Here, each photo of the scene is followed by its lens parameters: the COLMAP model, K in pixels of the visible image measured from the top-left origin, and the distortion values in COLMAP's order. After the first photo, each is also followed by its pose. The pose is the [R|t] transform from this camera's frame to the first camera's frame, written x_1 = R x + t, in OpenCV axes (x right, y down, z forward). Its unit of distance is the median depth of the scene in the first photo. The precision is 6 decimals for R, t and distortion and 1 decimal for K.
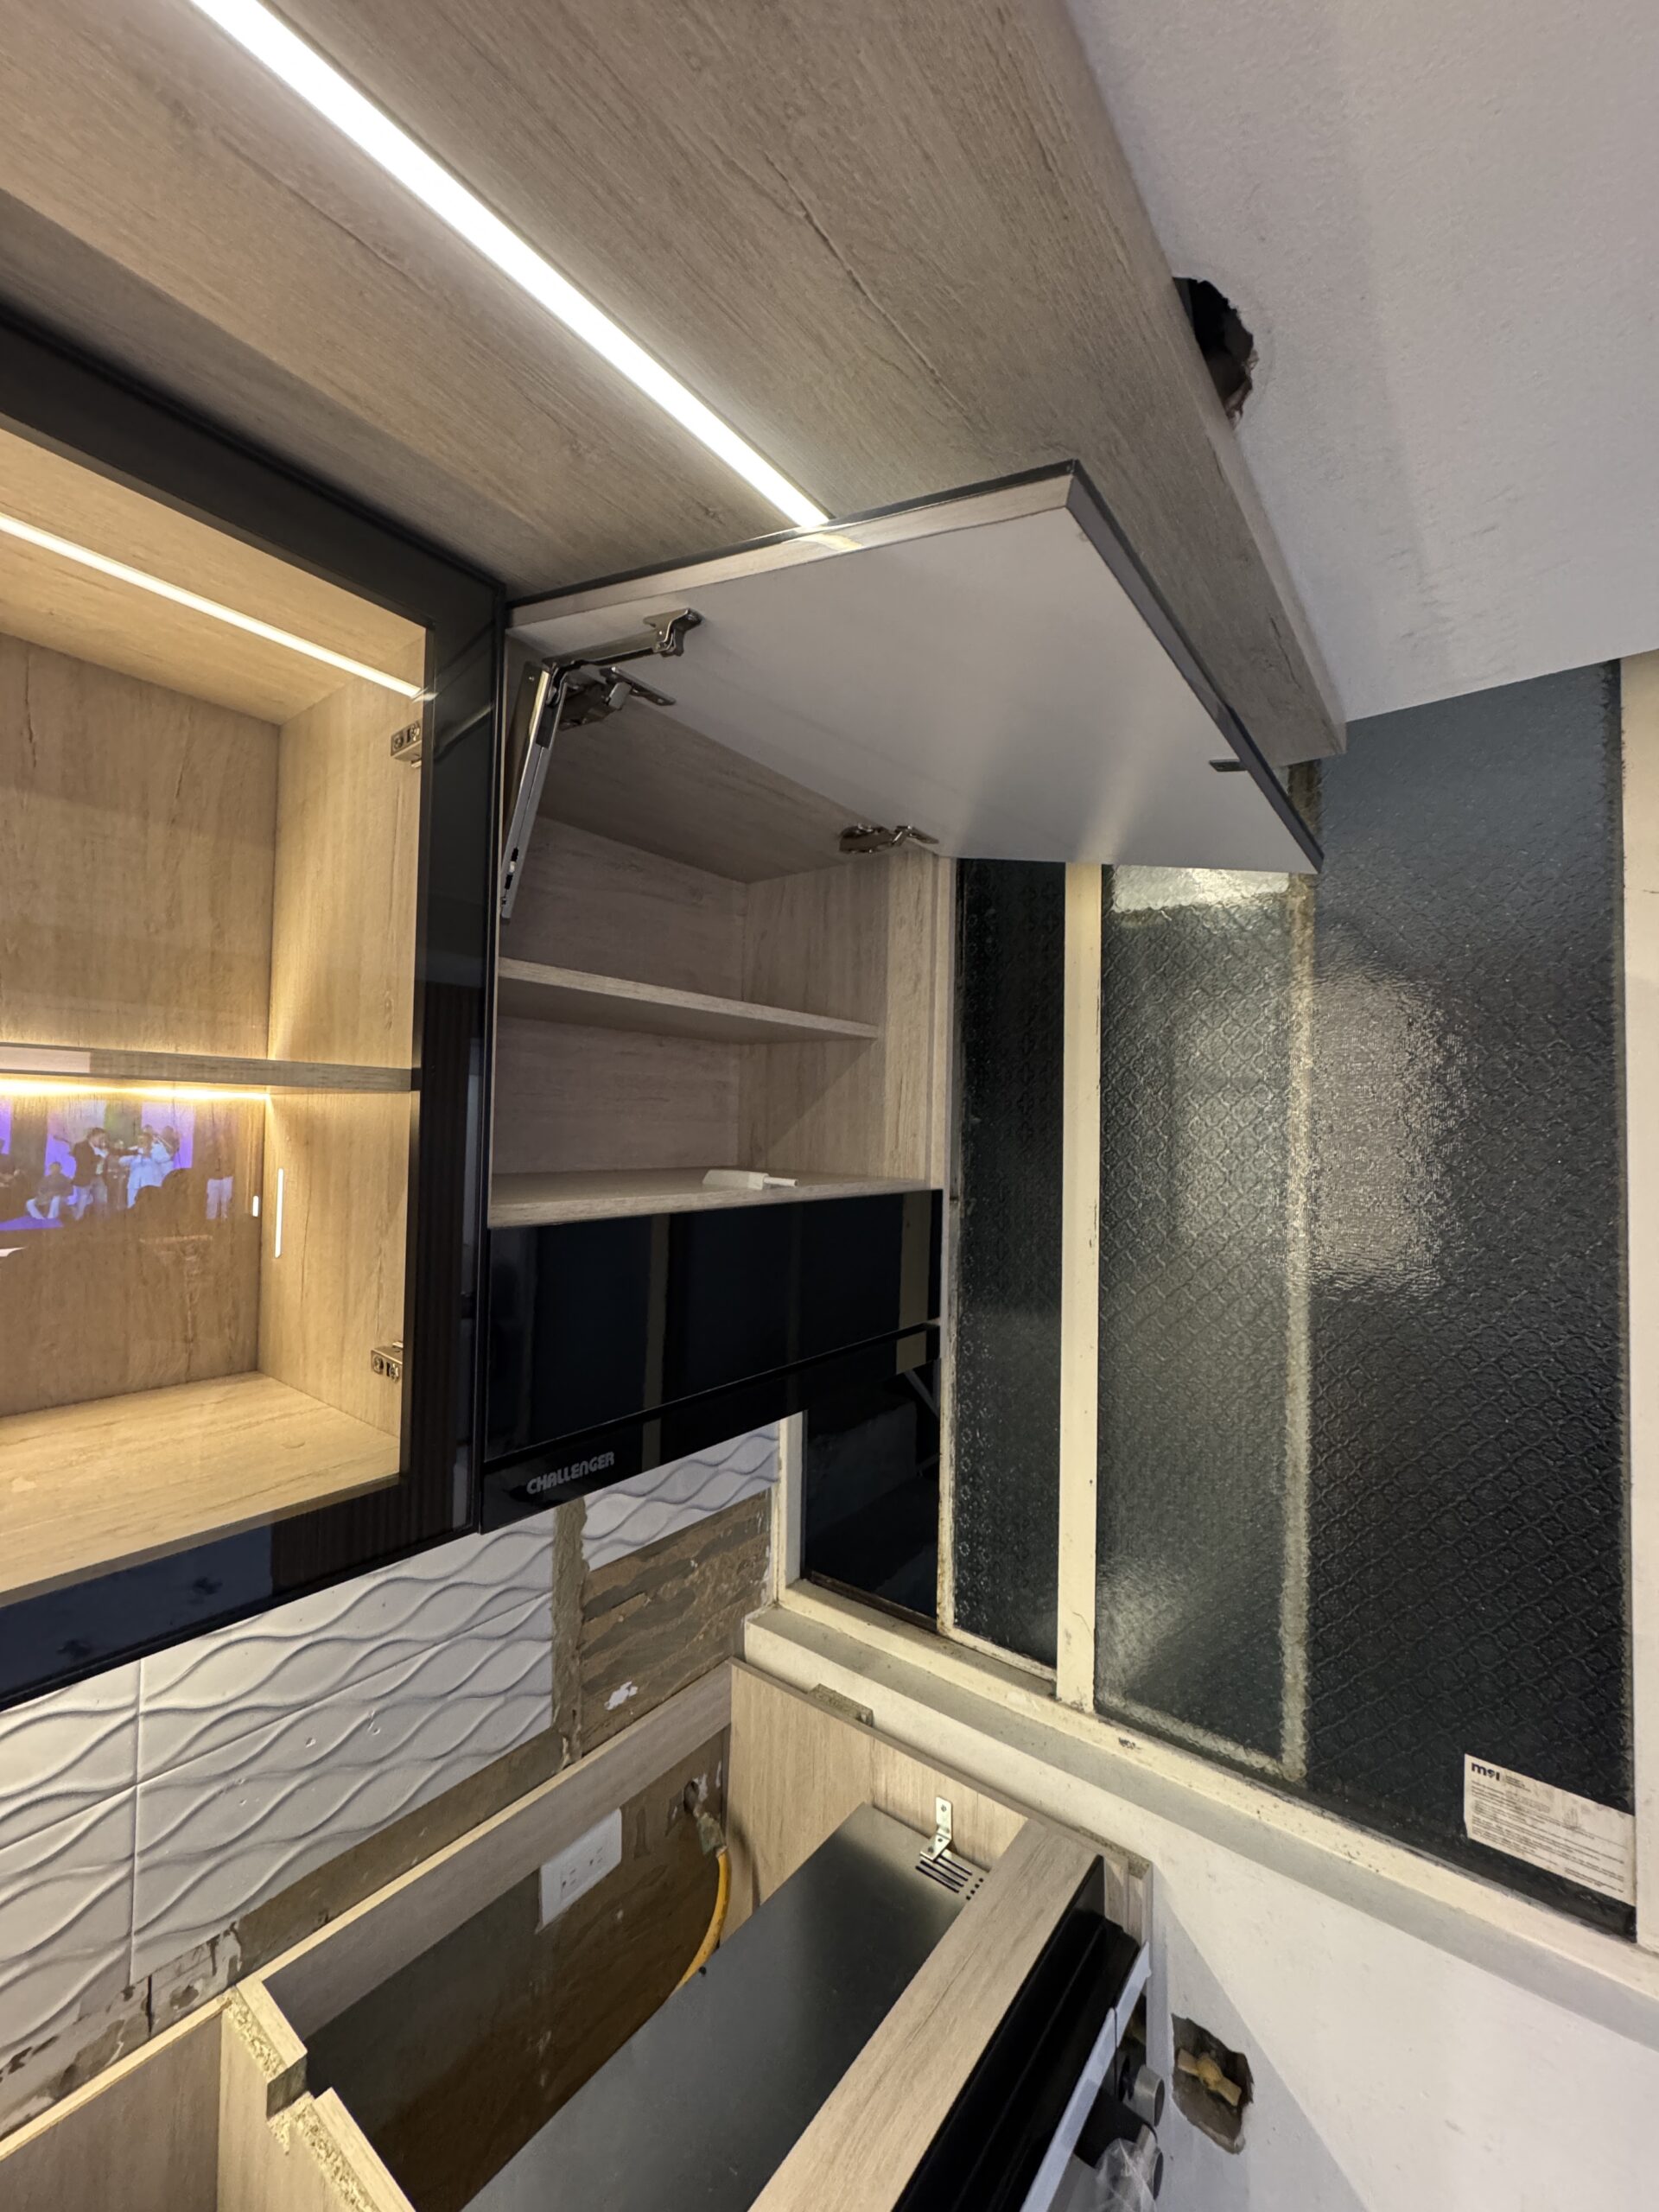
lens RADIAL K [[877.4, 0, 830.7], [0, 877.4, 1106.4], [0, 0, 1]] dist [-0.004300, 0.000671]
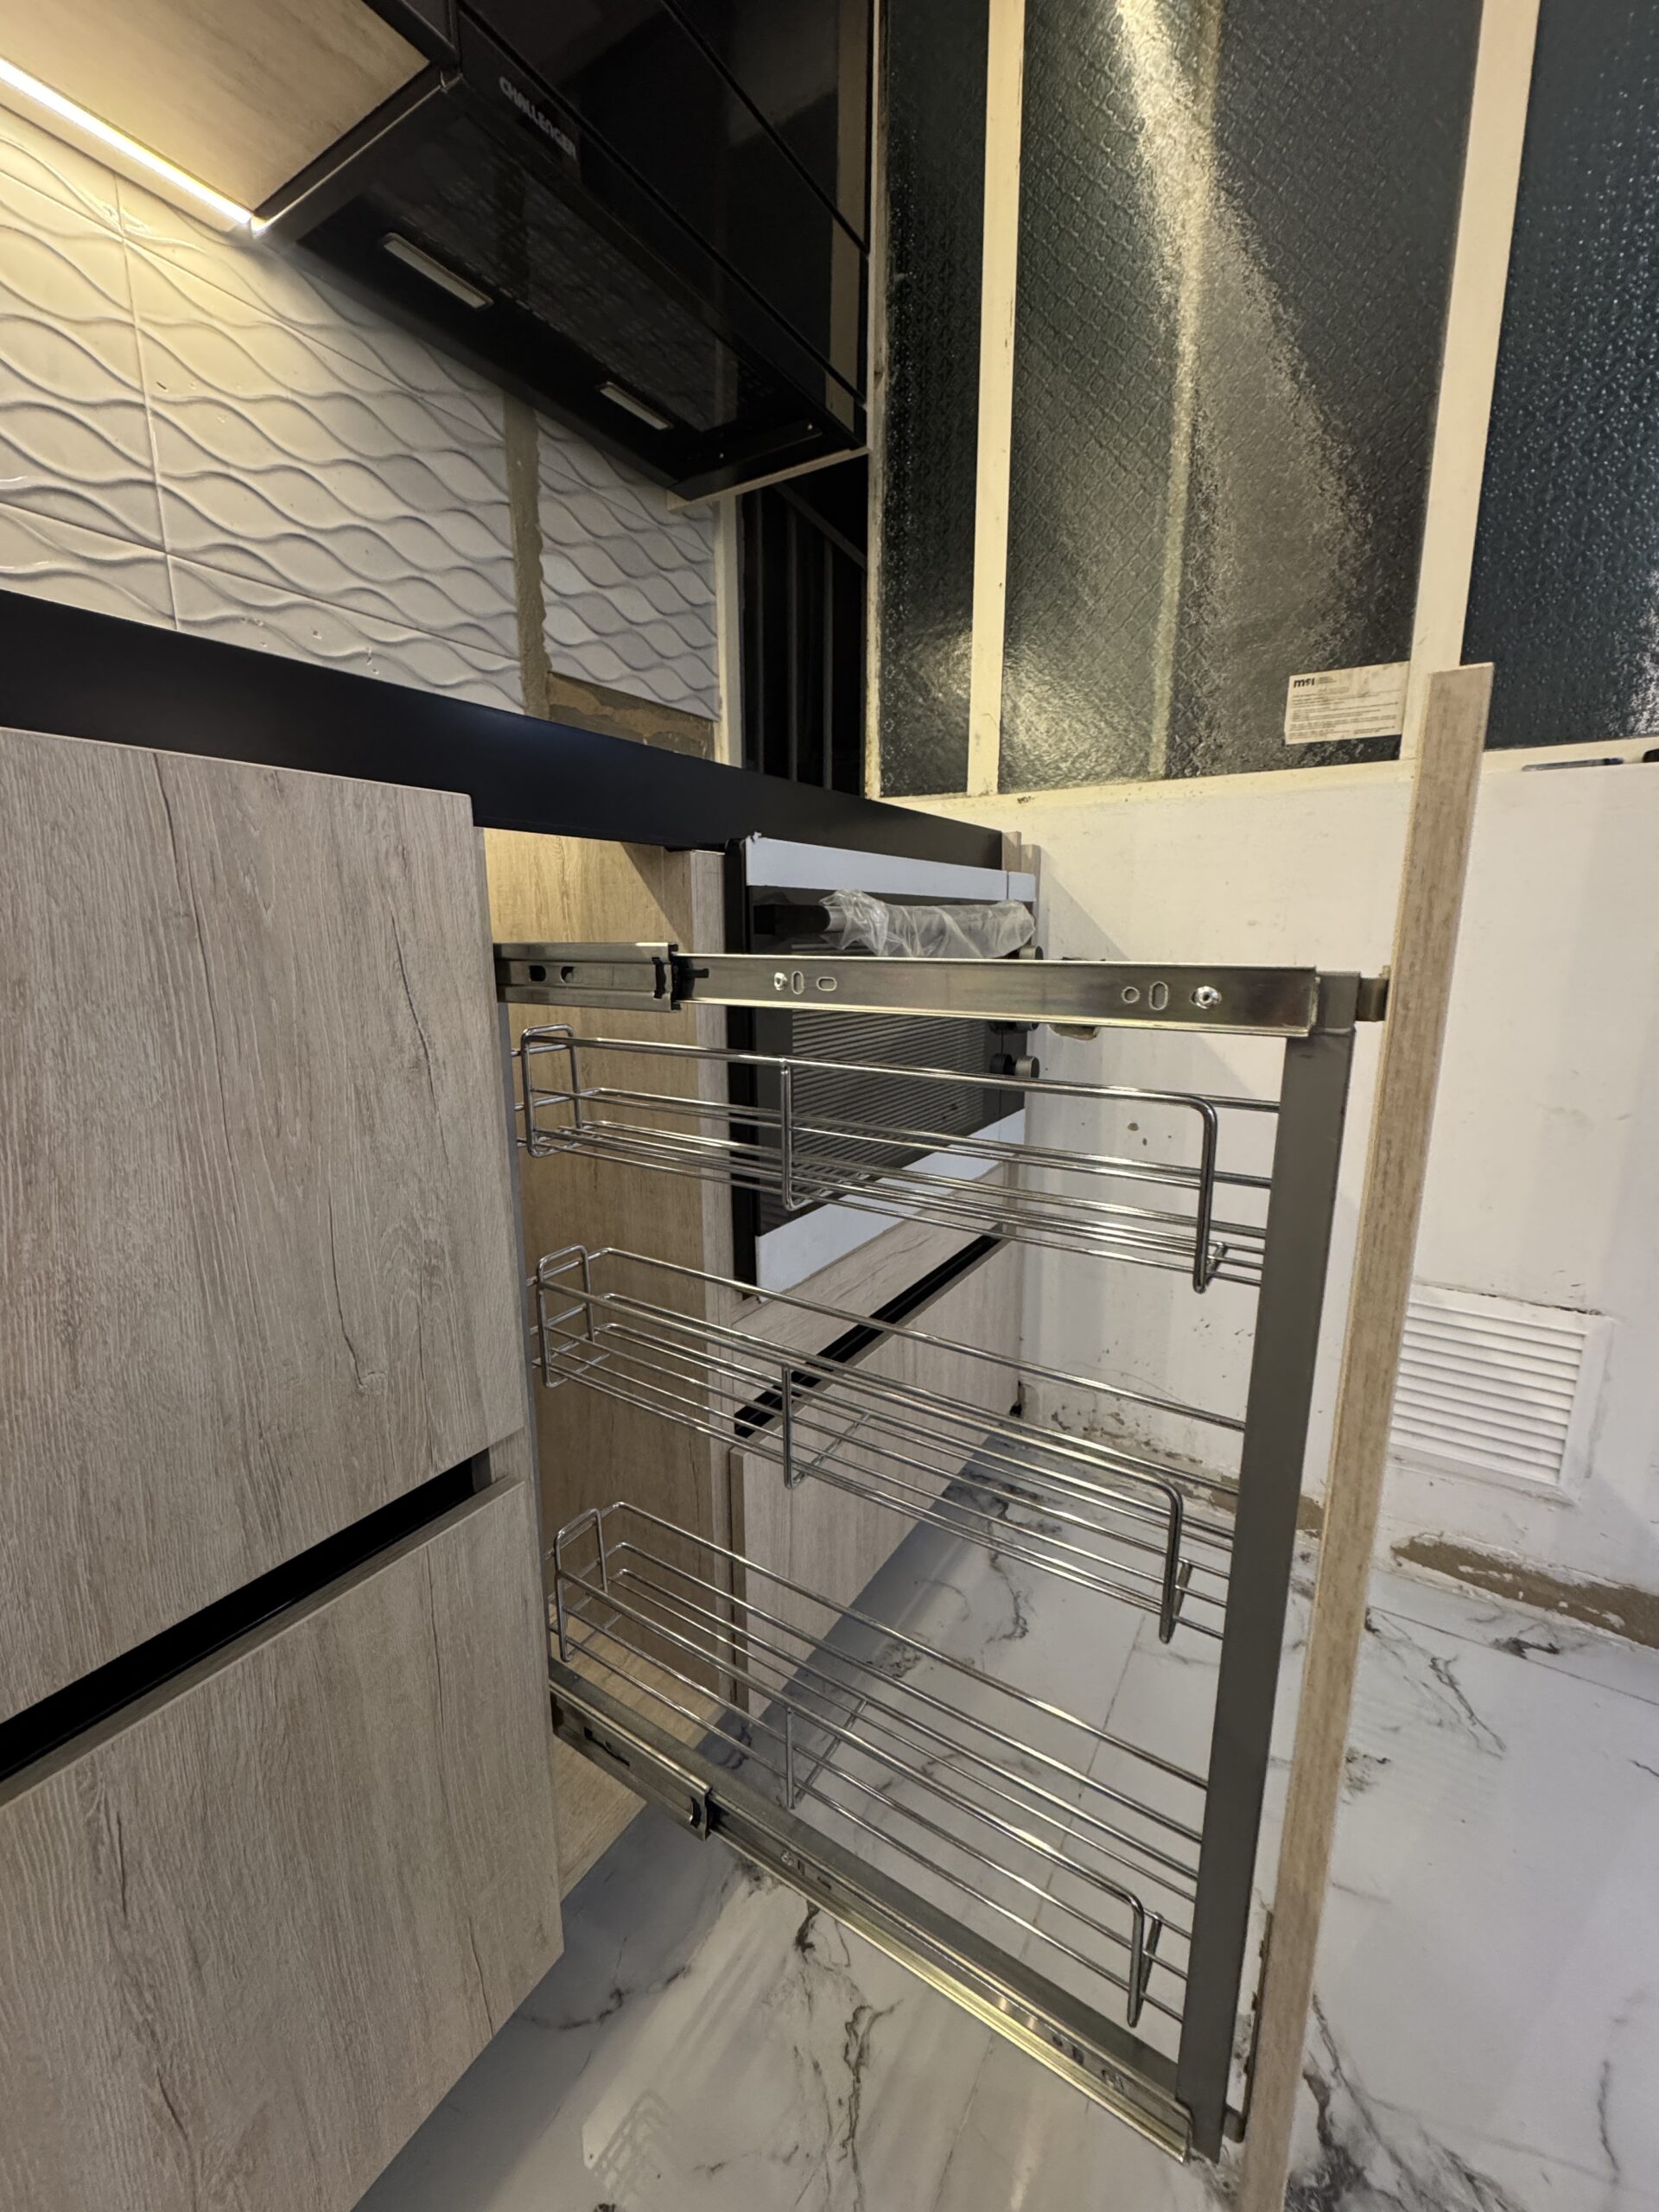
lens RADIAL K [[877.4, 0, 829.9], [0, 877.4, 1107.4], [0, 0, 1]] dist [-0.004300, 0.000671]
pose [[0.996112, -0.033641, 0.081423, -0.039145], [0.014323, 0.973765, 0.227103, 0.905398], [-0.086927, -0.225054, 0.970461, -0.246963]]
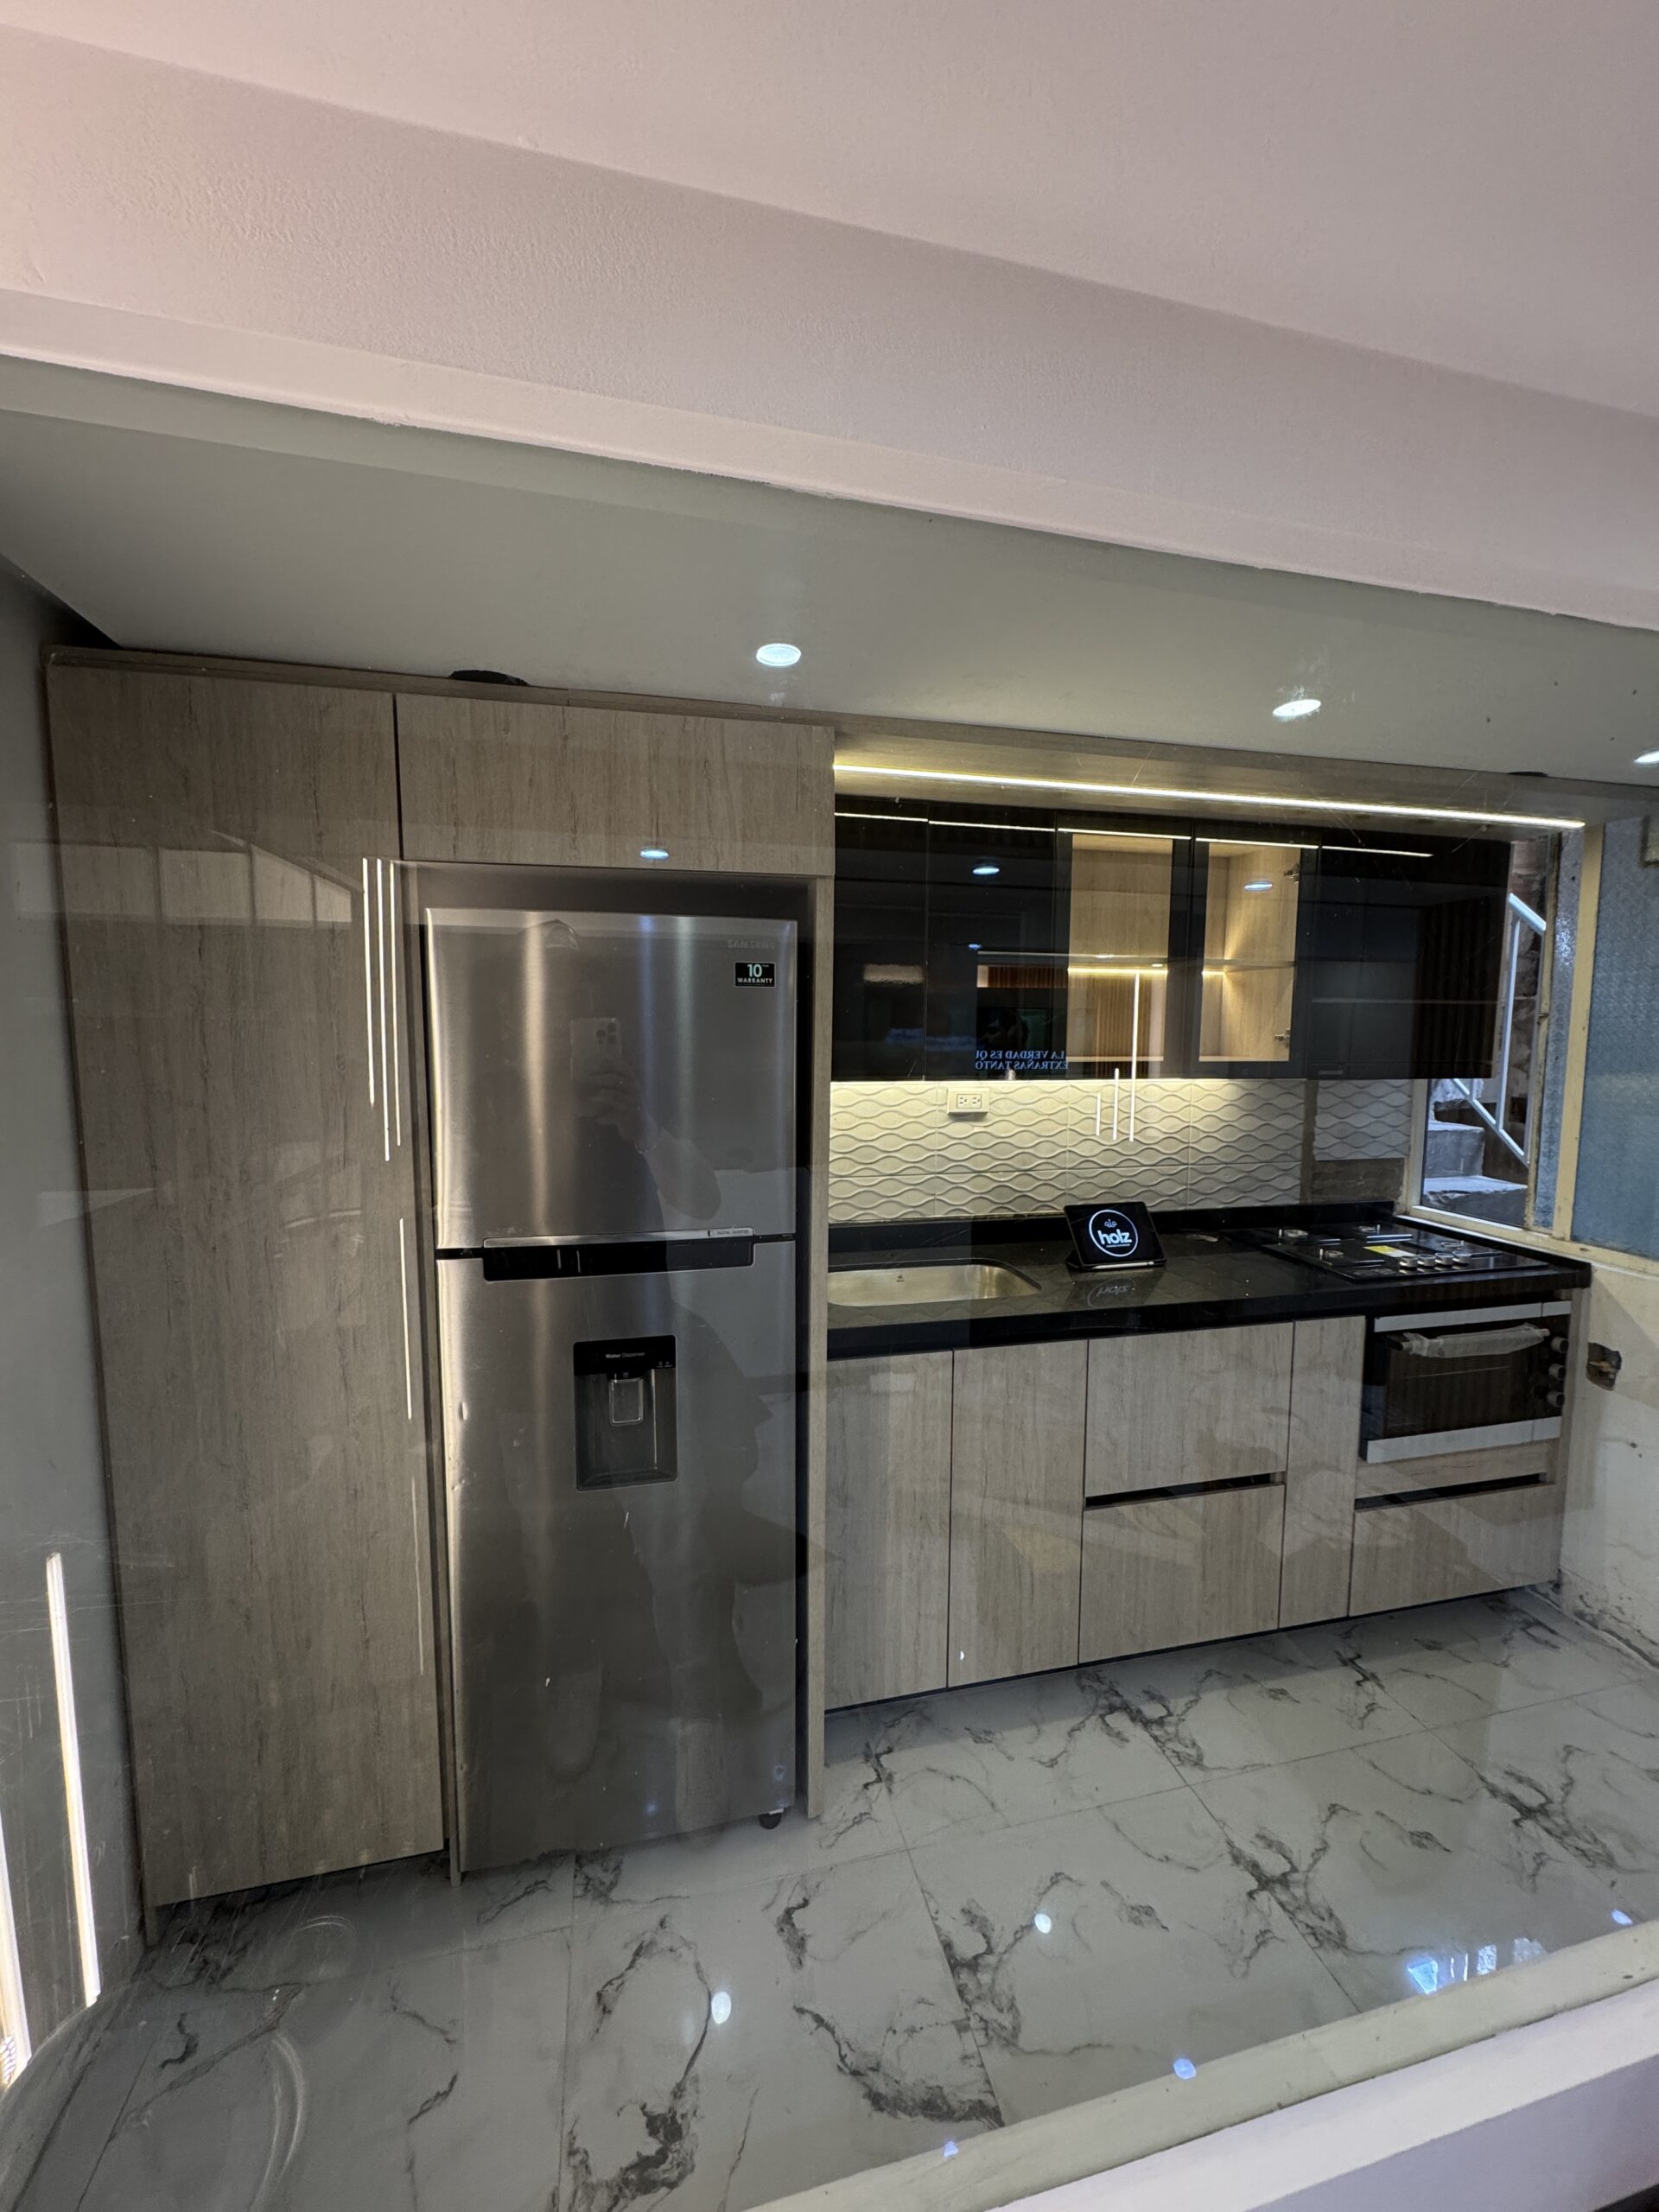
lens RADIAL K [[877.4, 0, 833.8], [0, 877.4, 1105.3], [0, 0, 1]] dist [-0.004300, 0.000671]
pose [[0.773579, 0.044226, -0.632155, 0.267249], [0.025554, 0.994573, 0.100852, 0.088944], [0.633184, -0.094171, 0.768251, -2.000673]]
